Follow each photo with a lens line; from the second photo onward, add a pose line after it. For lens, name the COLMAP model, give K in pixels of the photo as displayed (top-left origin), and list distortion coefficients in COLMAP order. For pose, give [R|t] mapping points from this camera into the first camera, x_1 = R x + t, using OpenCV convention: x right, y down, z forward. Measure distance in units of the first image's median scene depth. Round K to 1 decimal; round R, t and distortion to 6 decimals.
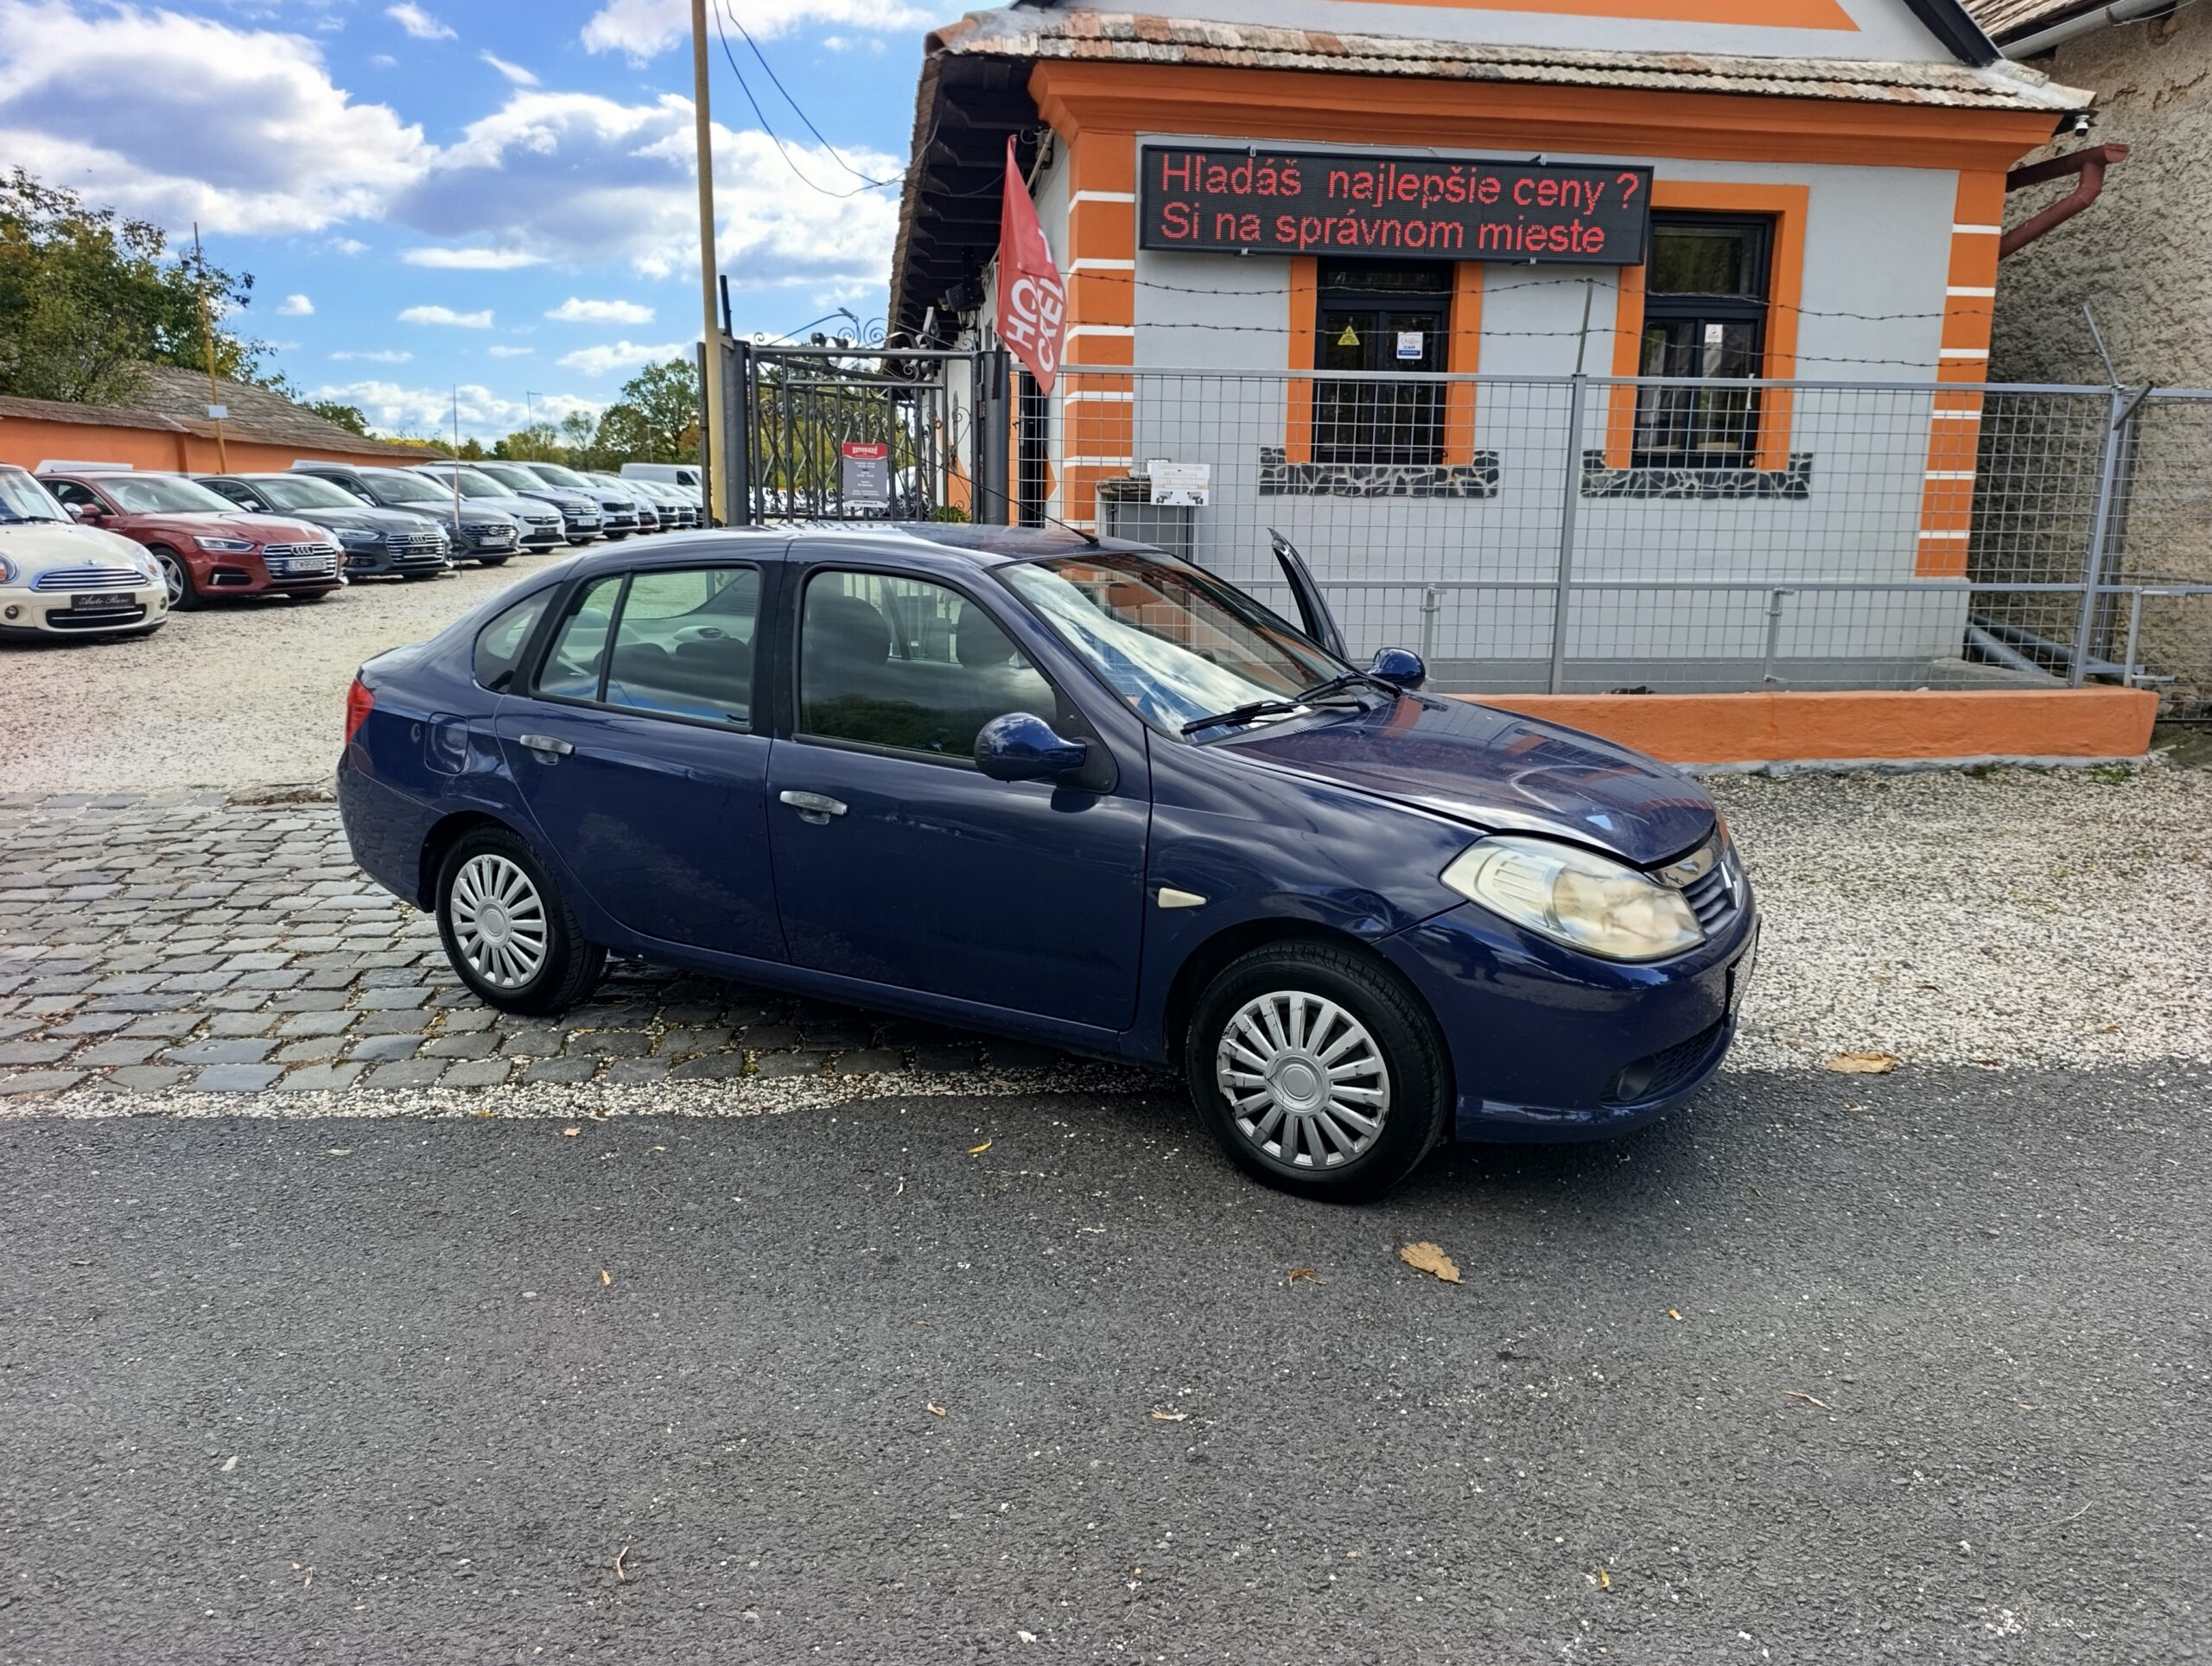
lens RADIAL K [[1597.8, 0, 1079.6], [0, 1597.8, 846.5], [0, 0, 1]] dist [0.017370, -0.030583]
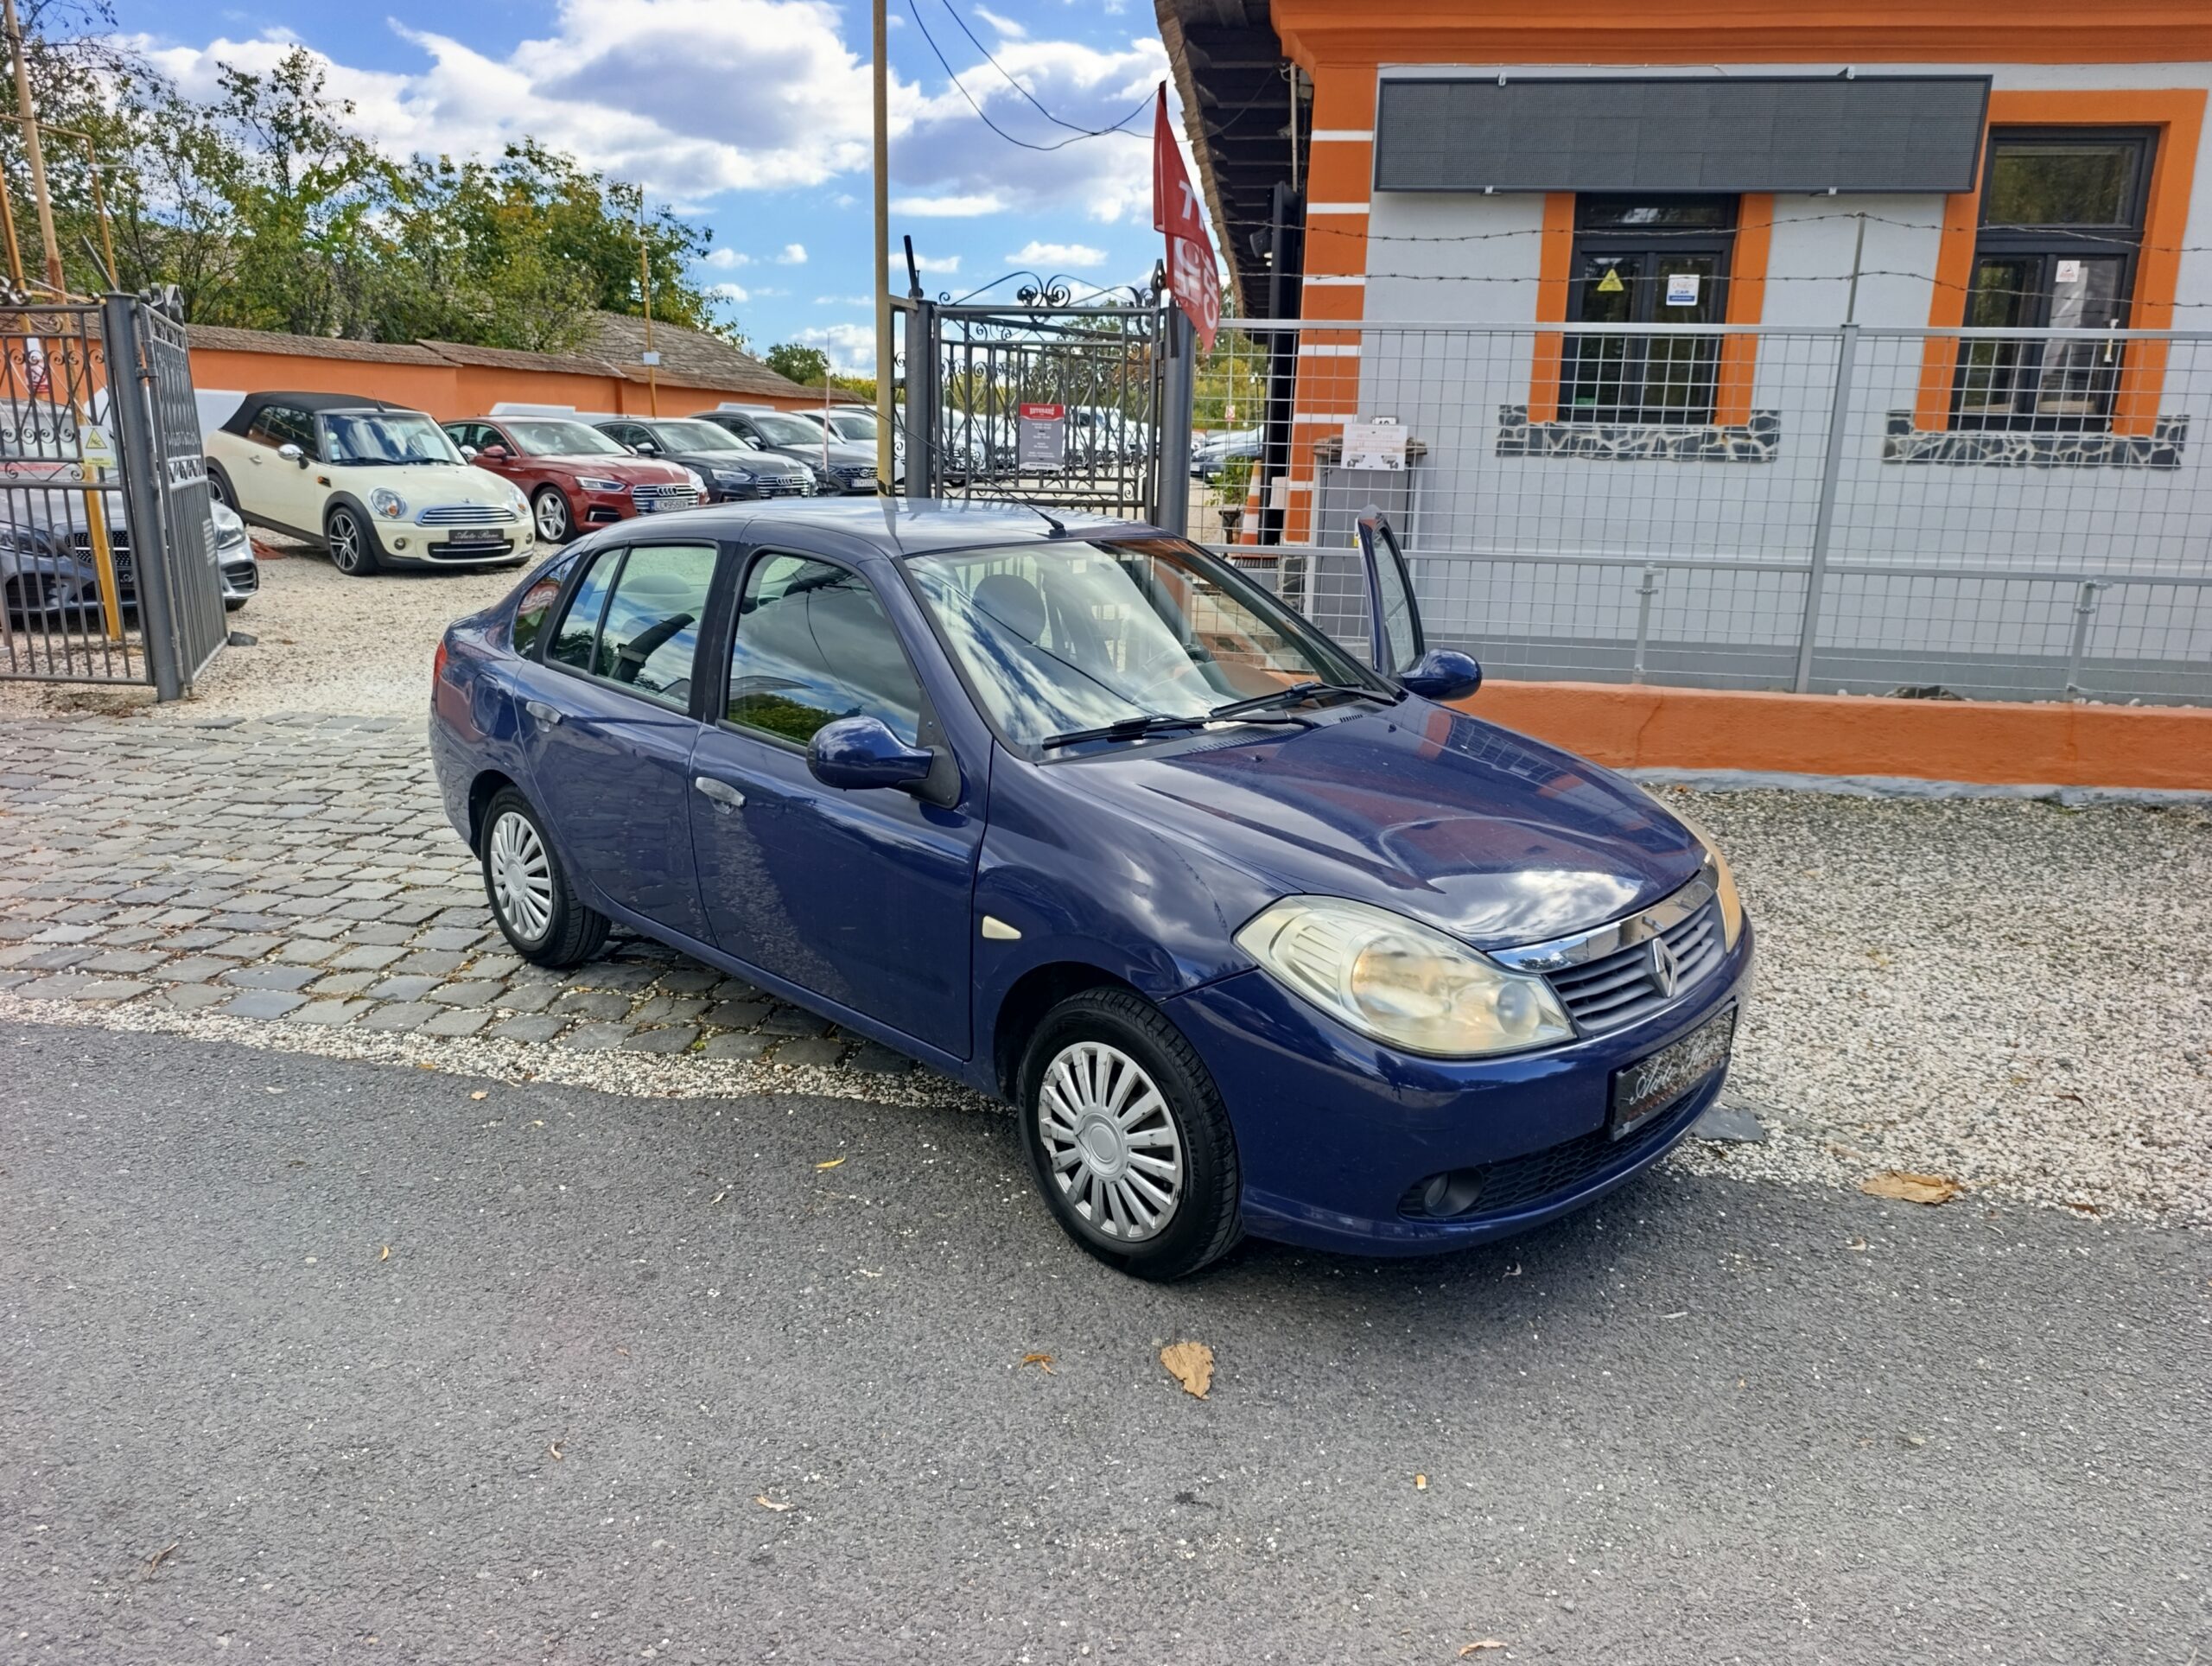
lens RADIAL K [[1578.5, 0, 1106.0], [0, 1578.5, 833.0], [0, 0, 1]] dist [0.018282, -0.032532]
pose [[0.962099, 0.074683, -0.262276, 0.166502], [-0.065894, 0.996936, 0.042160, -0.030614], [0.264621, -0.023279, 0.964072, 0.064115]]
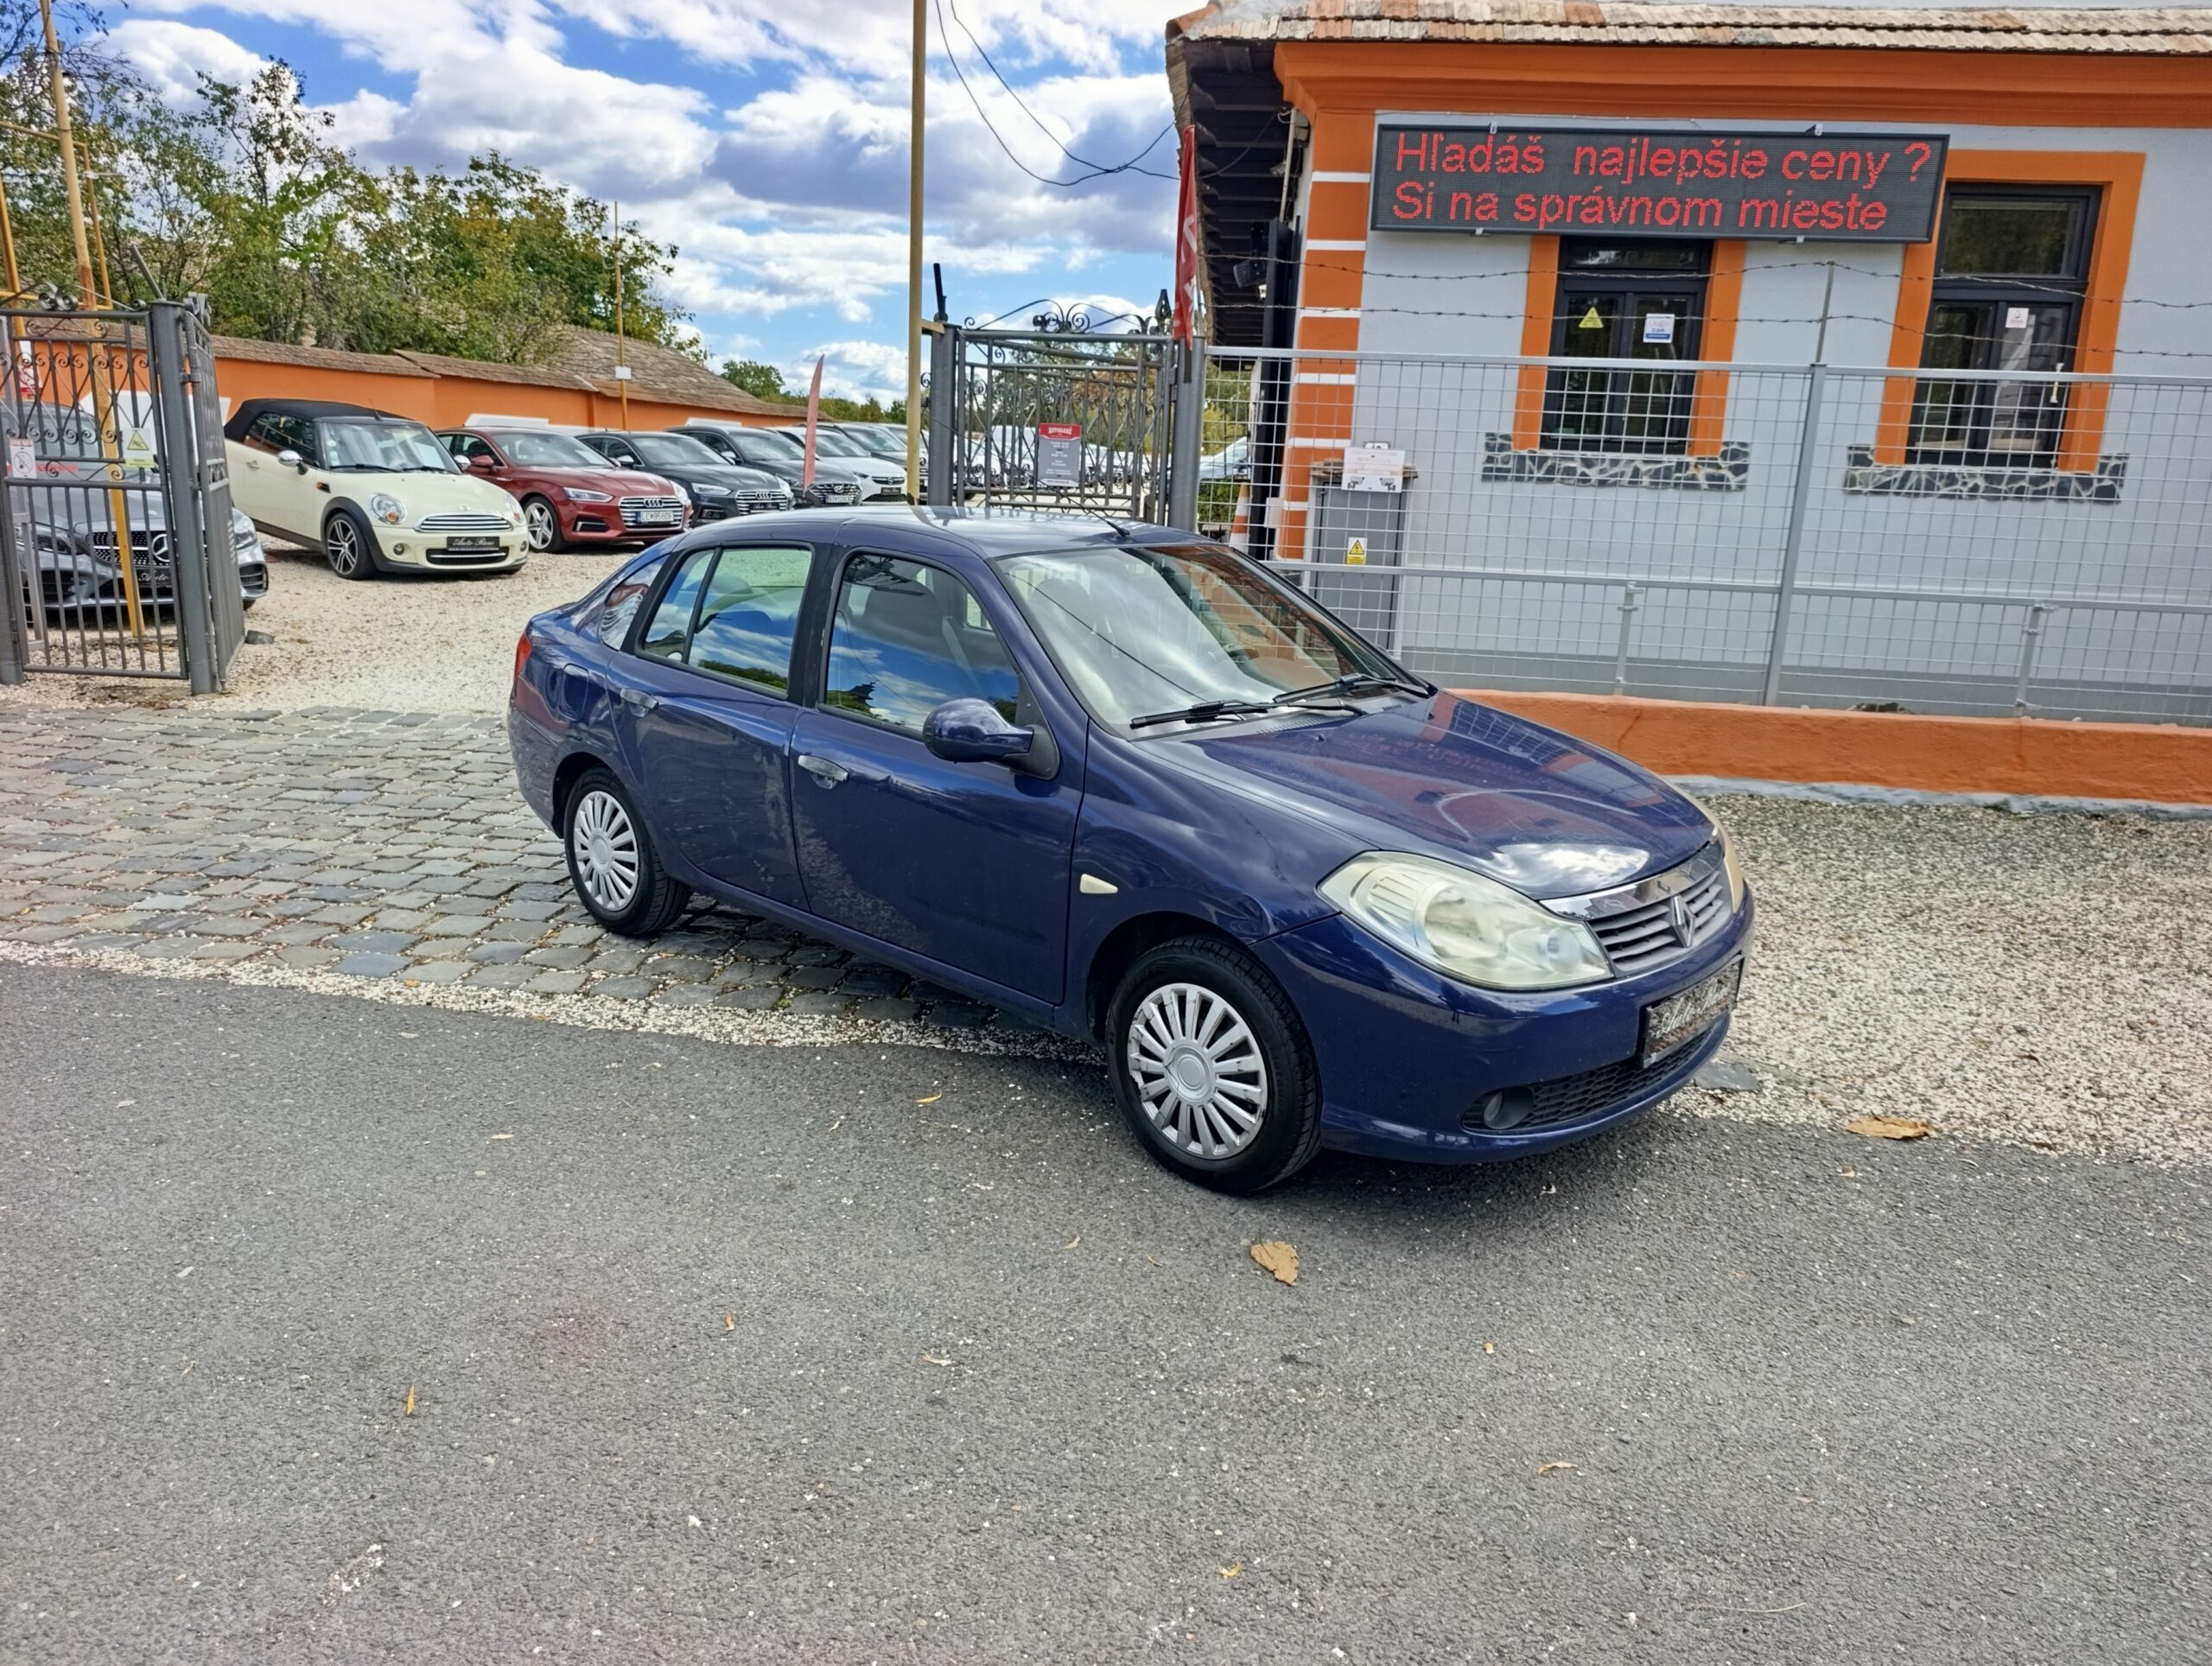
lens RADIAL K [[1595.7, 0, 1072.0], [0, 1595.7, 836.7], [0, 0, 1]] dist [0.021607, -0.037317]
pose [[0.966586, 0.083217, -0.242460, 0.138057], [-0.079107, 0.996510, 0.026652, -0.011667], [0.243831, -0.006582, 0.969795, -0.007966]]
